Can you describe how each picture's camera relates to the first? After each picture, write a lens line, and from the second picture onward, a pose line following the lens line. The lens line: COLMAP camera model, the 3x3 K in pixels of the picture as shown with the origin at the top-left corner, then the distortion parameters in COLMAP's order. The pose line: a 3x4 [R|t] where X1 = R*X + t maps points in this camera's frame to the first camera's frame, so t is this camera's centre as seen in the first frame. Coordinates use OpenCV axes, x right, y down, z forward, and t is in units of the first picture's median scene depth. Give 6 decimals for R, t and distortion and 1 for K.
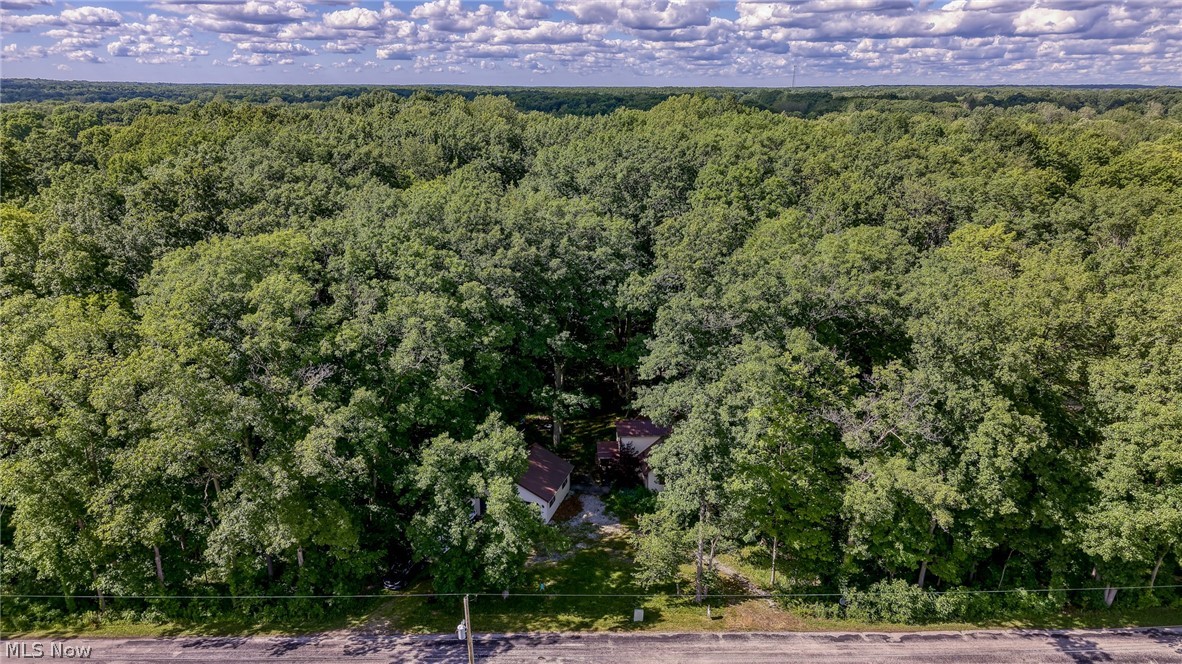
lens RADIAL K [[809.7, 0, 591.0], [0, 809.7, 332.0], [0, 0, 1]] dist [-0.003083, -0.002483]
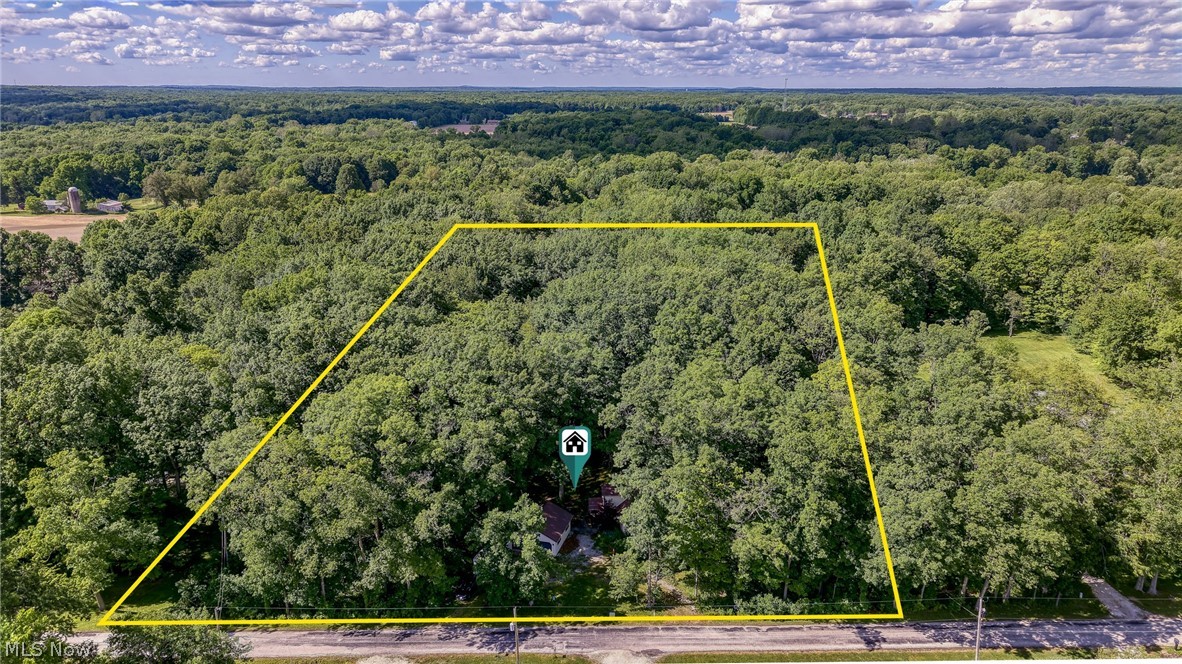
lens RADIAL K [[808.9, 0, 595.6], [0, 808.9, 327.0], [0, 0, 1]] dist [-0.001410, -0.002584]
pose [[0.999995, -0.002184, 0.002295, 0.020613], [0.002178, 0.999994, 0.002676, -0.224463], [-0.002301, -0.002671, 0.999994, -0.596631]]
